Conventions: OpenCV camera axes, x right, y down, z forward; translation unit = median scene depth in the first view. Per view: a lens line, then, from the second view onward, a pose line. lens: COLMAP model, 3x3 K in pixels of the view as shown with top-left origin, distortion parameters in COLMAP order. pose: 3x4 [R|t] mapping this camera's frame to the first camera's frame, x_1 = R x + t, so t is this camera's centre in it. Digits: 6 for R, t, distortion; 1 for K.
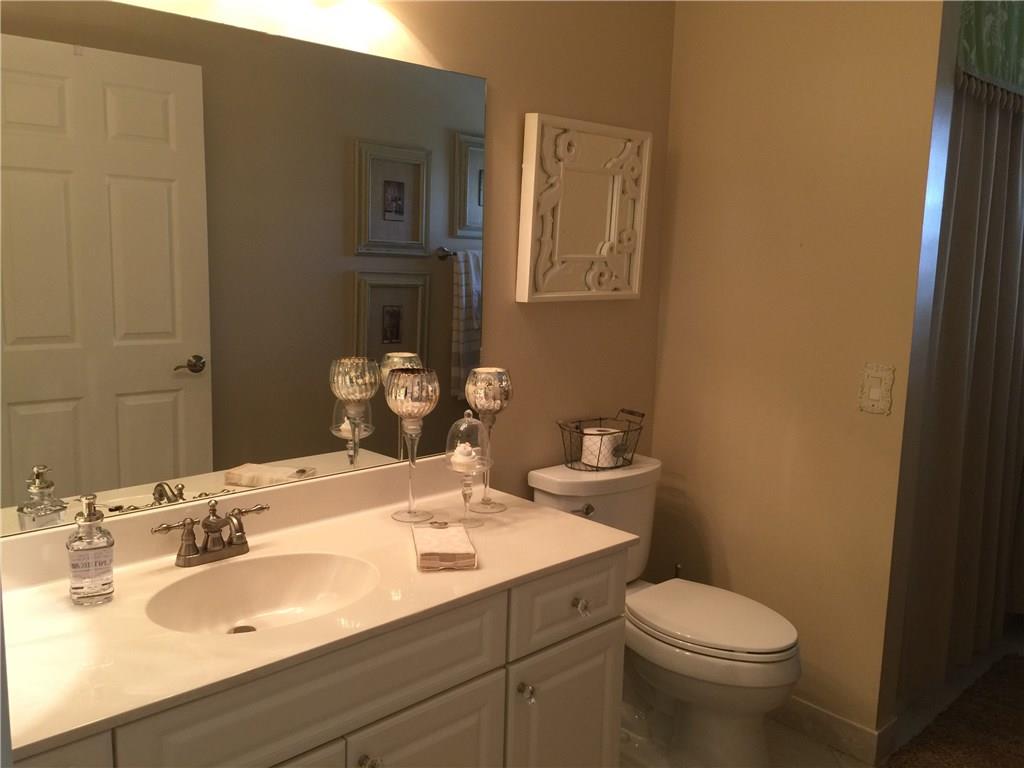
lens RADIAL K [[885.9, 0, 512.0], [0, 885.9, 384.0], [0, 0, 1]] dist [0.087857, -0.133481]
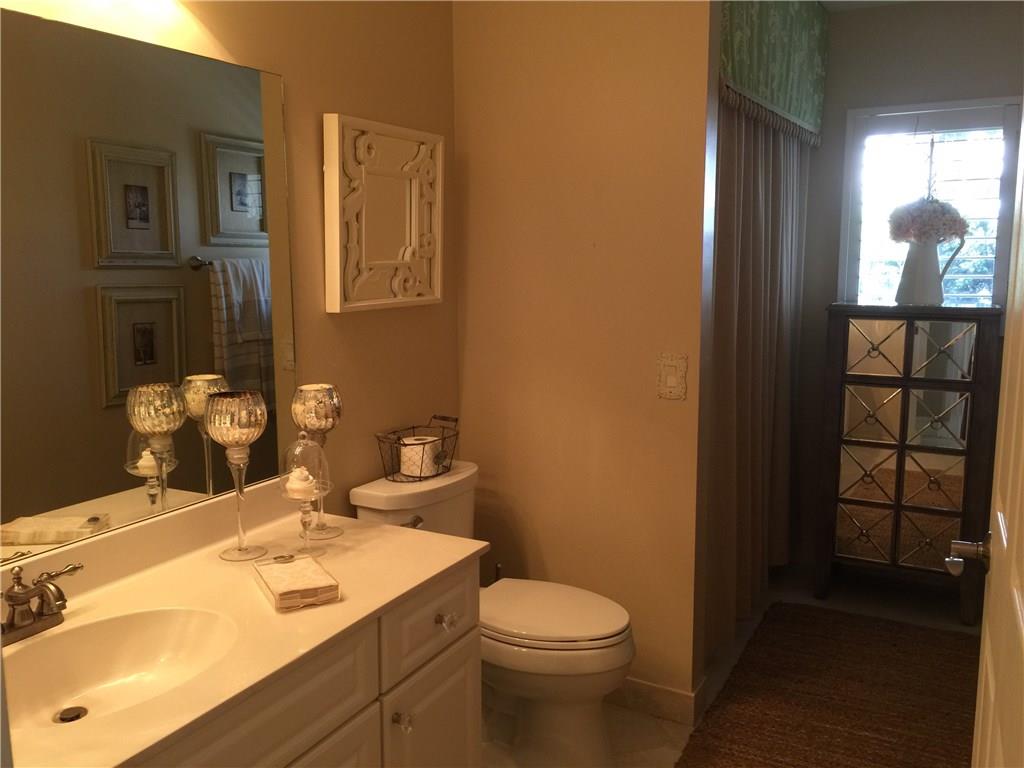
lens RADIAL K [[885.9, 0, 512.0], [0, 885.9, 384.0], [0, 0, 1]] dist [0.087857, -0.133481]
pose [[0.950391, -0.076228, 0.301572, -0.100604], [0.077060, 0.996984, 0.009158, -0.010229], [-0.301361, 0.014536, 0.953399, 0.037094]]
